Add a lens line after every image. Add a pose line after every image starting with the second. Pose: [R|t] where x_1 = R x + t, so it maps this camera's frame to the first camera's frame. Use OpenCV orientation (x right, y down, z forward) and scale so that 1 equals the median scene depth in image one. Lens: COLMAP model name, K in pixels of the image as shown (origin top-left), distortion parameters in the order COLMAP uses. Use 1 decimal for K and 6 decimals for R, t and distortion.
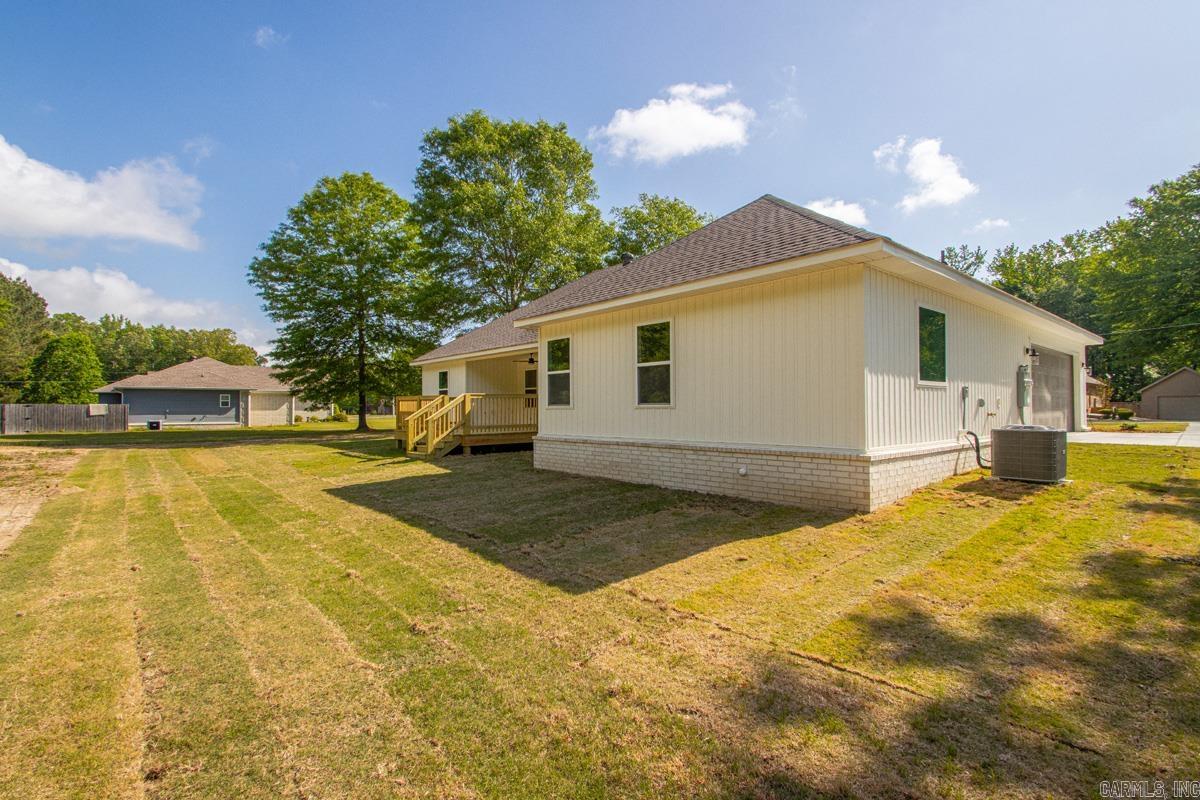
lens RADIAL K [[541.7, 0, 576.5], [0, 541.7, 396.5], [0, 0, 1]] dist [0.008295, -0.000158]
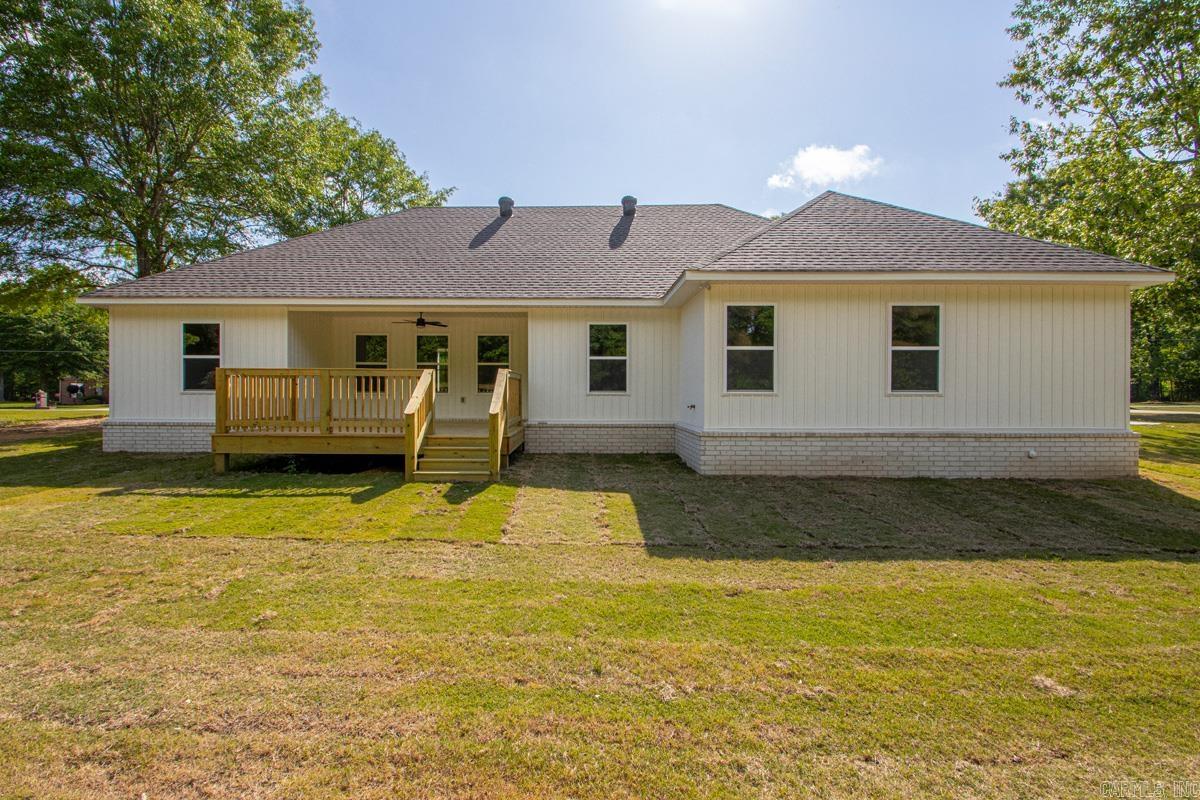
lens RADIAL K [[541.7, 0, 576.5], [0, 541.7, 396.5], [0, 0, 1]] dist [0.008295, -0.000158]
pose [[0.642948, 0.004453, 0.765897, -0.295200], [-0.024171, 0.999603, 0.014478, 0.007149], [-0.765528, -0.027821, 0.642801, 0.258690]]
